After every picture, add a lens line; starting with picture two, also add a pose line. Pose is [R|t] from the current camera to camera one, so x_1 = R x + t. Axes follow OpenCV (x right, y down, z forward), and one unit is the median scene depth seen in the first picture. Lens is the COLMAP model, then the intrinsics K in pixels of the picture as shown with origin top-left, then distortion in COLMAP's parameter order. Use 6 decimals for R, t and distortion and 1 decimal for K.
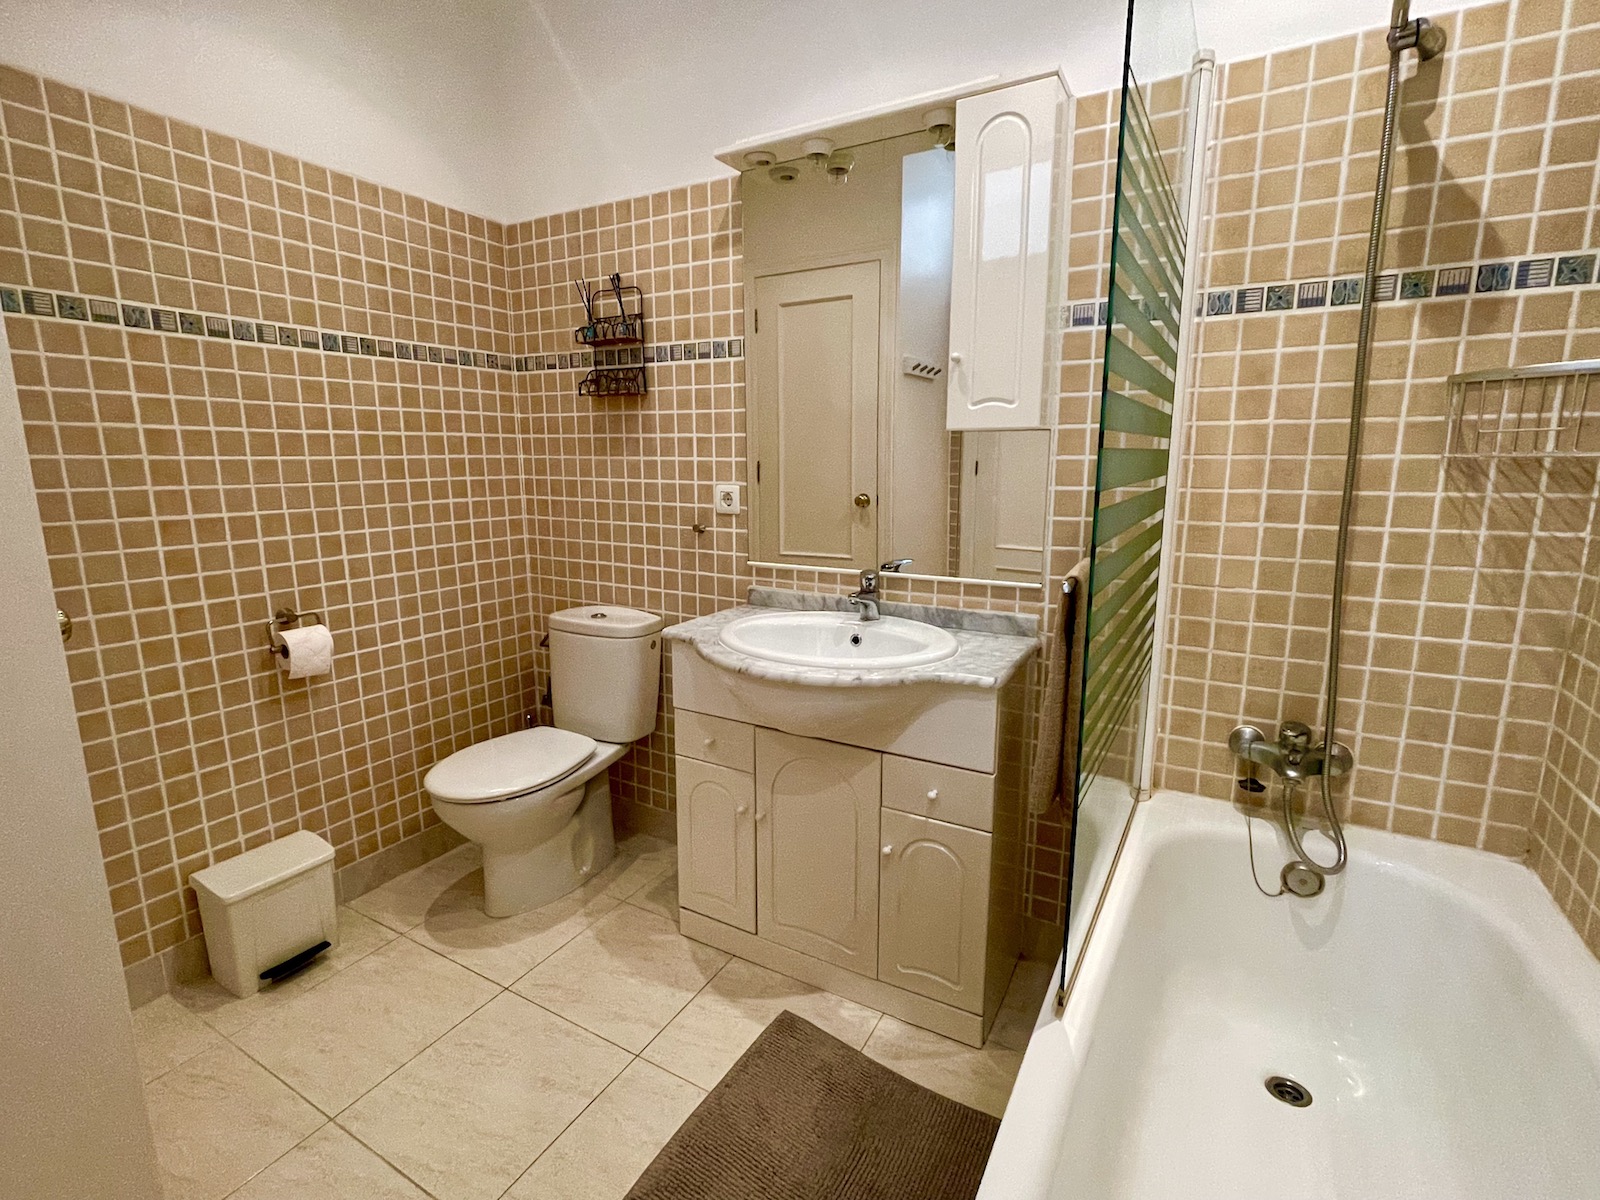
lens RADIAL K [[730.3, 0, 800.0], [0, 730.3, 600.0], [0, 0, 1]] dist [0.003804, 0.001077]
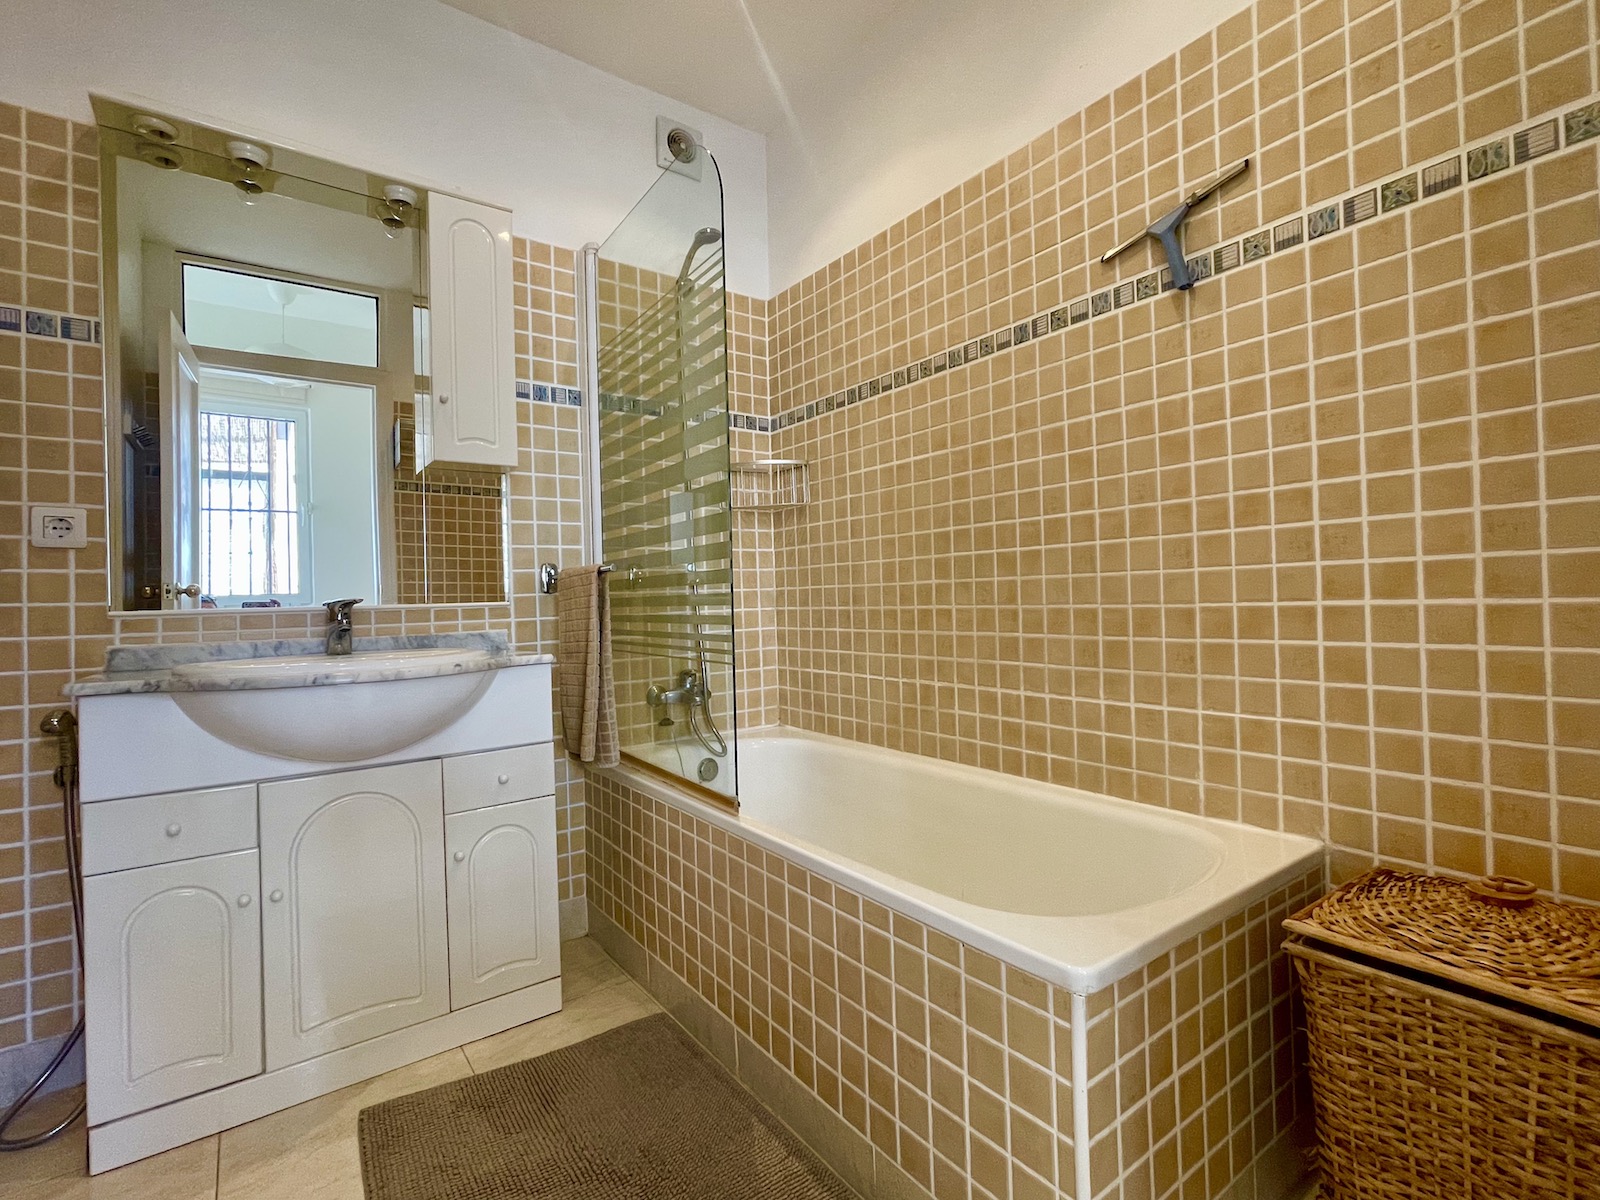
lens RADIAL K [[730.3, 0, 800.0], [0, 730.3, 600.0], [0, 0, 1]] dist [0.003804, 0.001077]
pose [[0.409317, -0.014969, 0.912270, -0.525517], [0.204775, 0.975865, -0.075866, 0.153619], [-0.889116, 0.217863, 0.402503, 0.097461]]
